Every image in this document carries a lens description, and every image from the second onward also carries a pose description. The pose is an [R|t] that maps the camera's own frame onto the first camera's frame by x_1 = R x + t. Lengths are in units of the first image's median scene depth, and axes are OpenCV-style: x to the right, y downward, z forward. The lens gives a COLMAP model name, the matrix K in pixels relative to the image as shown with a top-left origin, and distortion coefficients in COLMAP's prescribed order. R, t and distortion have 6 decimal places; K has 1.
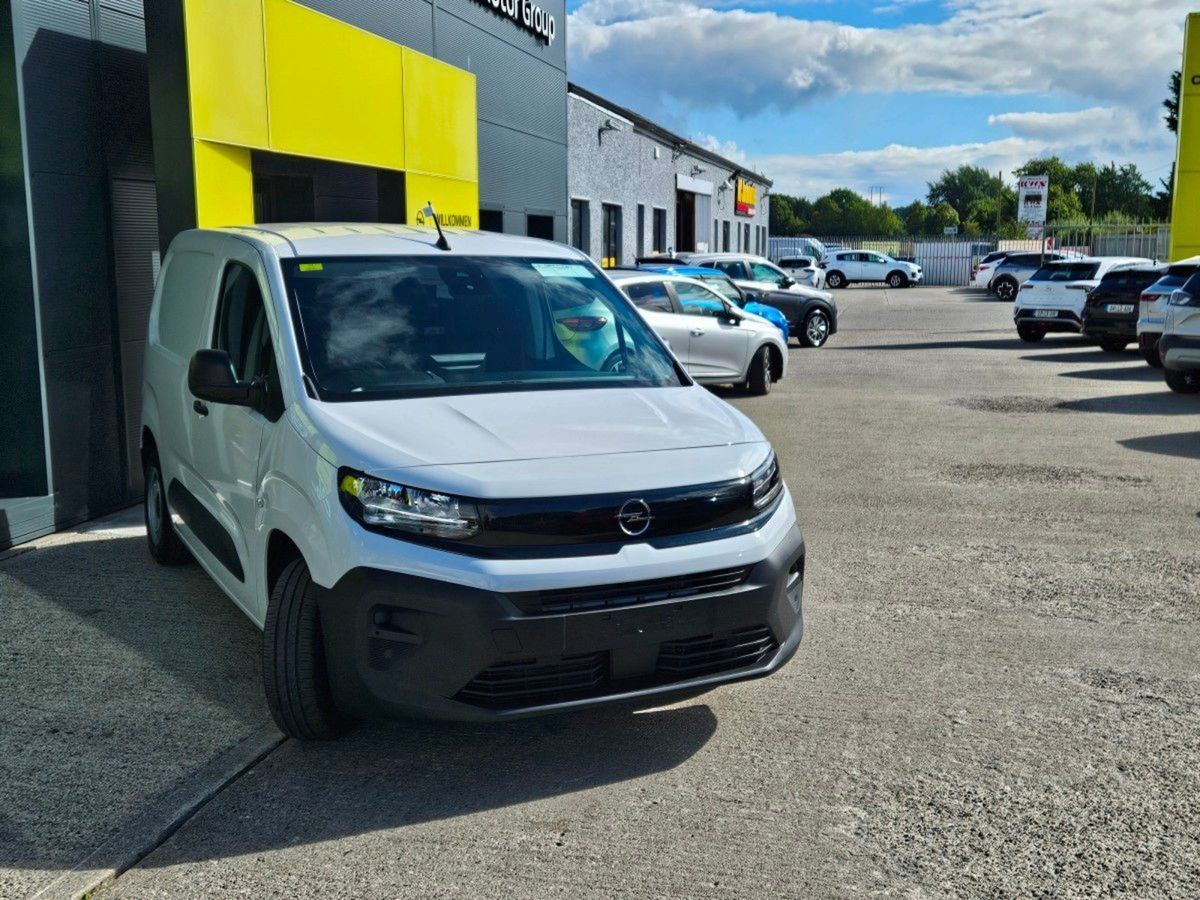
lens RADIAL K [[1297.5, 0, 574.8], [0, 1297.5, 445.3], [0, 0, 1]] dist [0.091462, -0.073781]
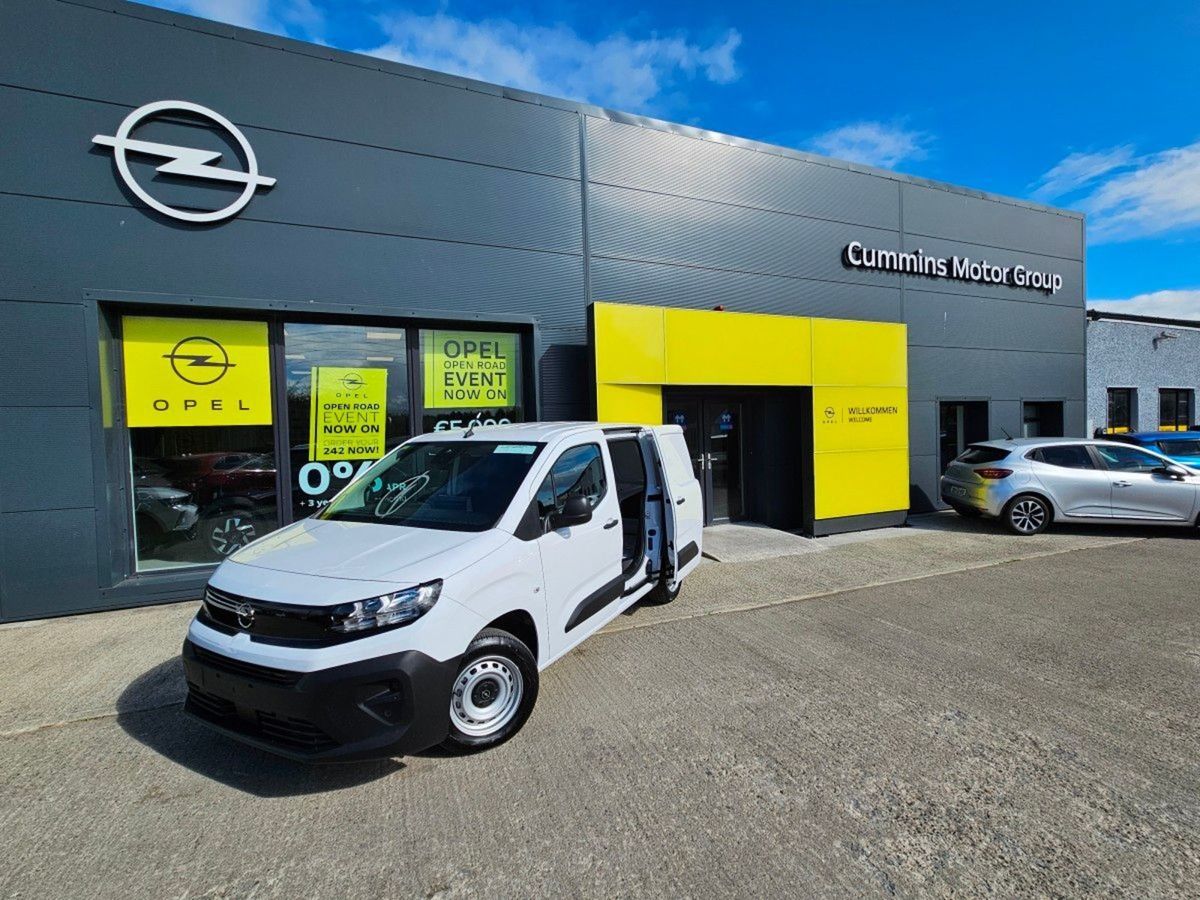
lens RADIAL K [[545.1, 0, 600.4], [0, 545.1, 448.7], [0, 0, 1]] dist [-0.005172, 0.005863]
pose [[0.596523, 0.006700, -0.802568, 0.213528], [-0.094787, 0.993555, -0.062158, -0.036983], [0.796979, 0.113152, 0.593313, 0.244516]]
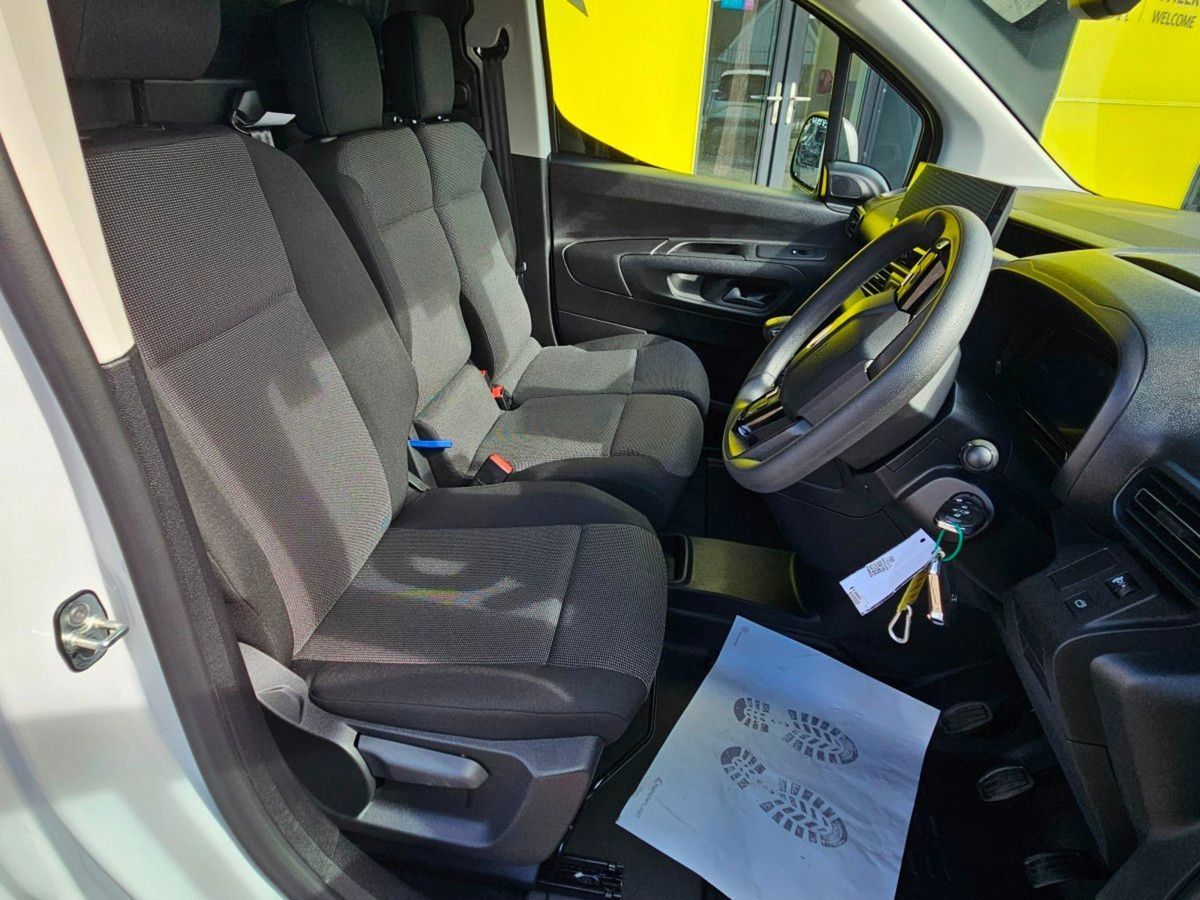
lens RADIAL K [[677.5, 0, 600.0], [0, 677.5, 450.0], [0, 0, 1]] dist [0.000205, -0.000943]
pose [[0.643646, 0.398048, -0.653664, 0.024664], [-0.156648, 0.904540, 0.396570, -0.037407], [0.749120, -0.152856, 0.644558, 0.396926]]
